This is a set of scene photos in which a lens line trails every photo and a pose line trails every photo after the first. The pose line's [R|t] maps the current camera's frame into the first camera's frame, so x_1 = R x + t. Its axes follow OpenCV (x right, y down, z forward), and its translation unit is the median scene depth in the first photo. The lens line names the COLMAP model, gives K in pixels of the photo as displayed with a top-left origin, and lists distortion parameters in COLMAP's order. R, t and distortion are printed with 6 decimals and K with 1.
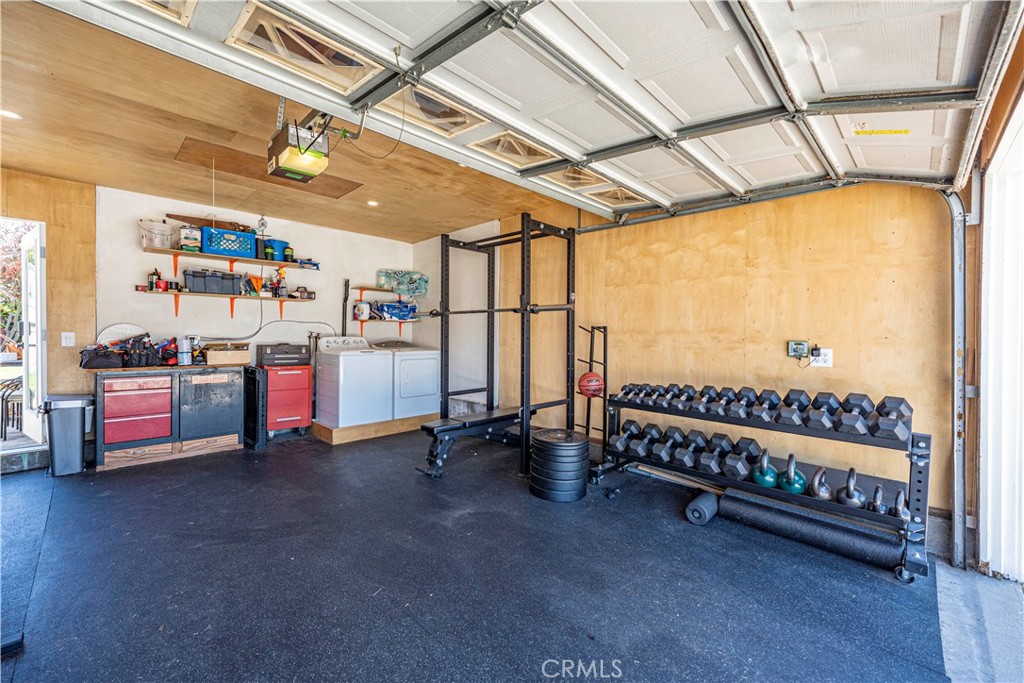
lens RADIAL K [[416.8, 0, 509.0], [0, 416.8, 338.9], [0, 0, 1]] dist [0.000461, 0.000023]
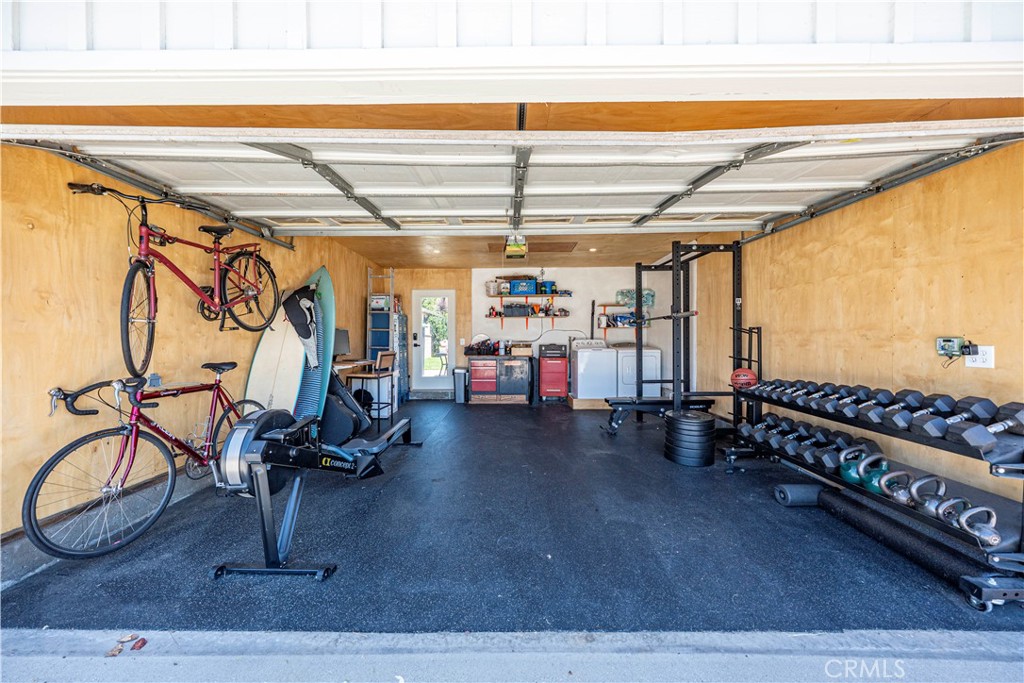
lens RADIAL K [[365.2, 0, 506.3], [0, 365.2, 338.2], [0, 0, 1]] dist [0.000688, 0.000076]
pose [[0.690304, -0.013470, -0.723394, 0.481464], [0.003721, 0.999880, -0.015067, 0.011982], [0.723510, 0.007709, 0.690271, -0.149308]]
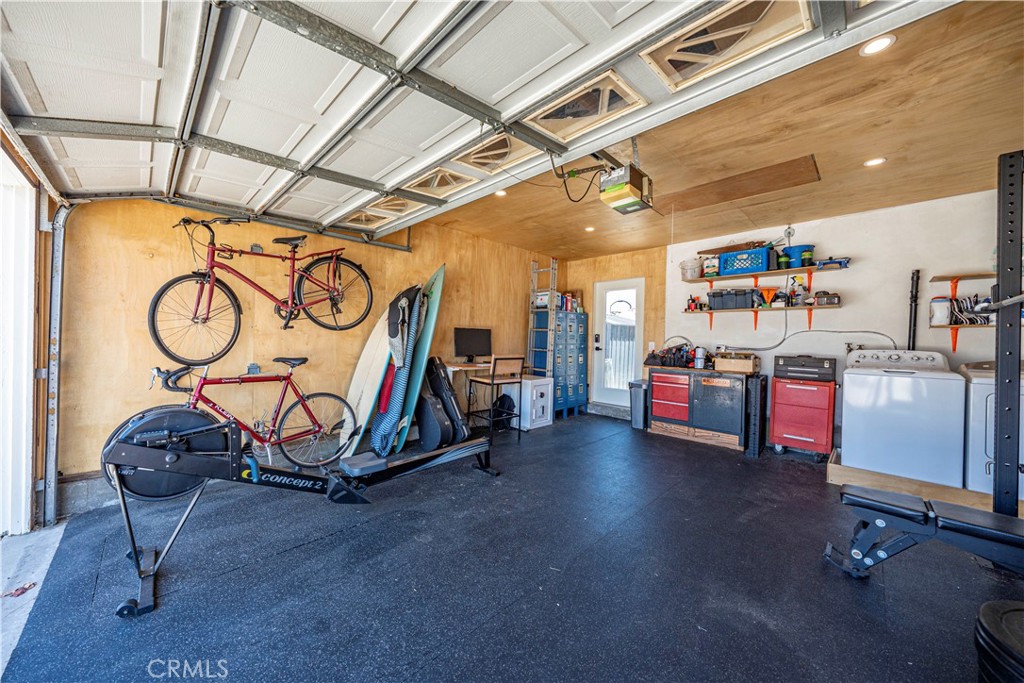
lens RADIAL K [[365.2, 0, 506.3], [0, 365.2, 338.2], [0, 0, 1]] dist [0.000688, 0.000076]
pose [[-0.016965, -0.010517, -0.999801, 0.366943], [-0.027002, 0.999585, -0.010057, -0.001484], [0.999491, 0.026826, -0.017242, 0.469031]]
